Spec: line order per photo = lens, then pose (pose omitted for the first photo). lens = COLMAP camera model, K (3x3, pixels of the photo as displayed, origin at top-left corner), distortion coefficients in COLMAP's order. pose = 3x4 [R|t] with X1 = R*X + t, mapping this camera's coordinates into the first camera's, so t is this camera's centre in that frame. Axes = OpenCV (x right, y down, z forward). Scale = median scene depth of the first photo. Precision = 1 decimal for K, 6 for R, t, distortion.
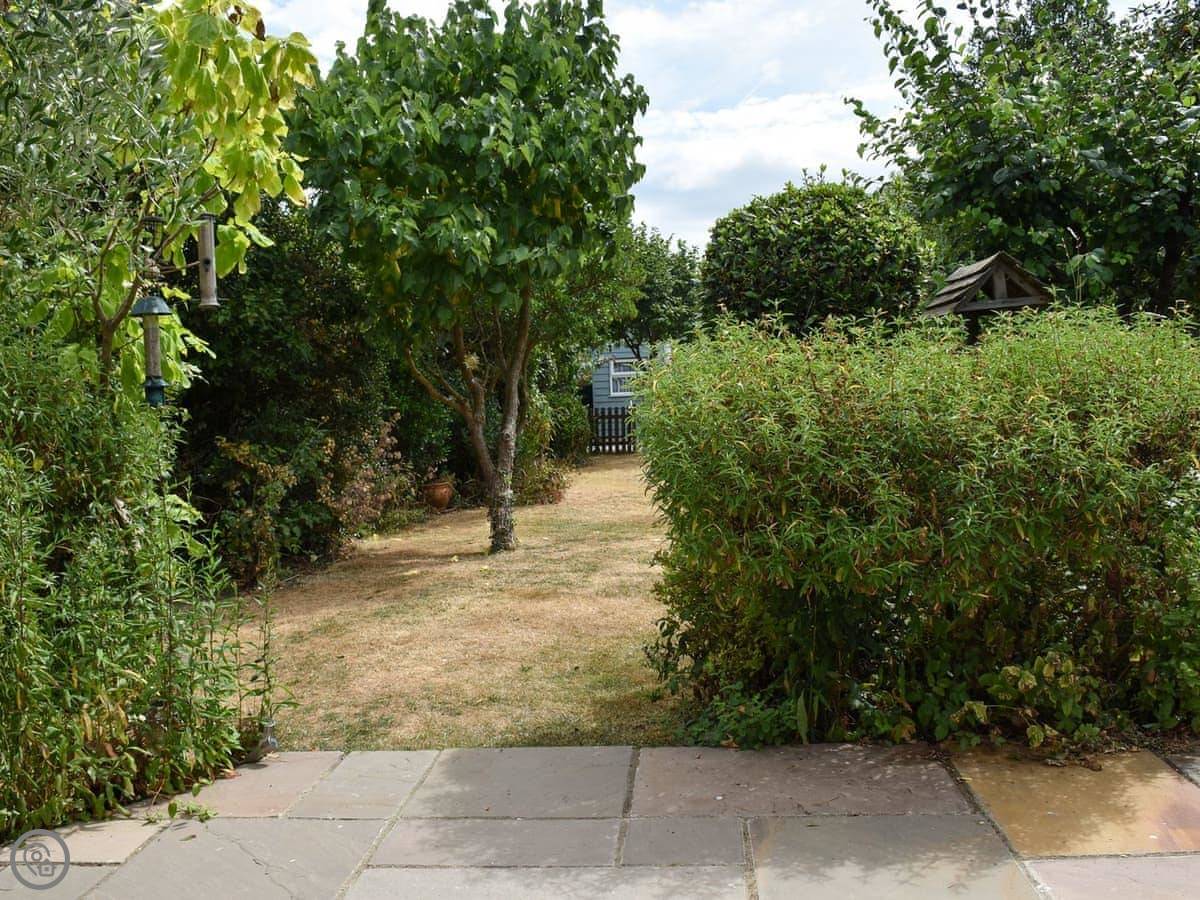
lens RADIAL K [[1107.6, 0, 600.0], [0, 1107.6, 450.0], [0, 0, 1]] dist [-0.111516, 0.097630]
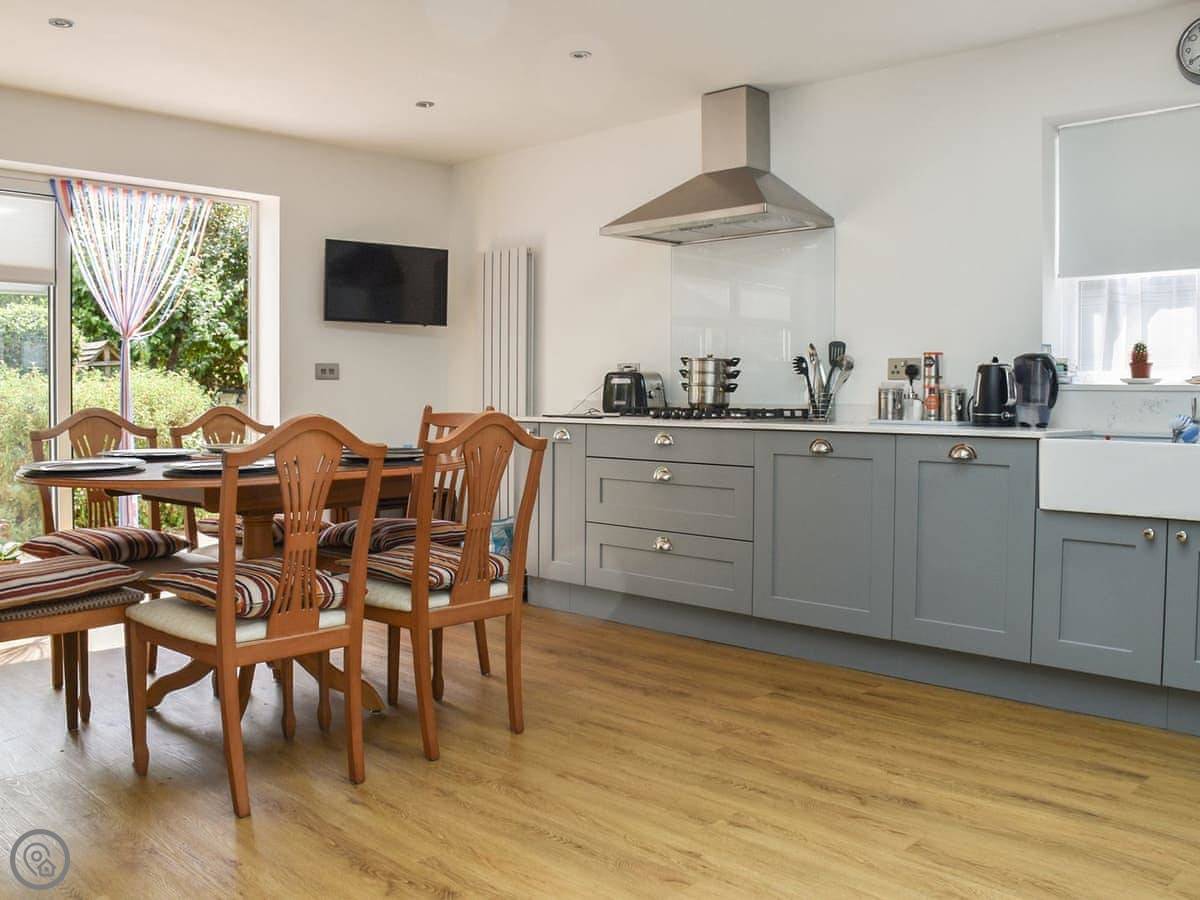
lens RADIAL K [[1107.6, 0, 600.0], [0, 1107.6, 450.0], [0, 0, 1]] dist [-0.111516, 0.097630]
pose [[0.648191, 0.006780, 0.761448, -0.767744], [0.009026, 0.999822, -0.016586, 0.103457], [-0.761425, 0.017624, 0.648014, -1.383895]]
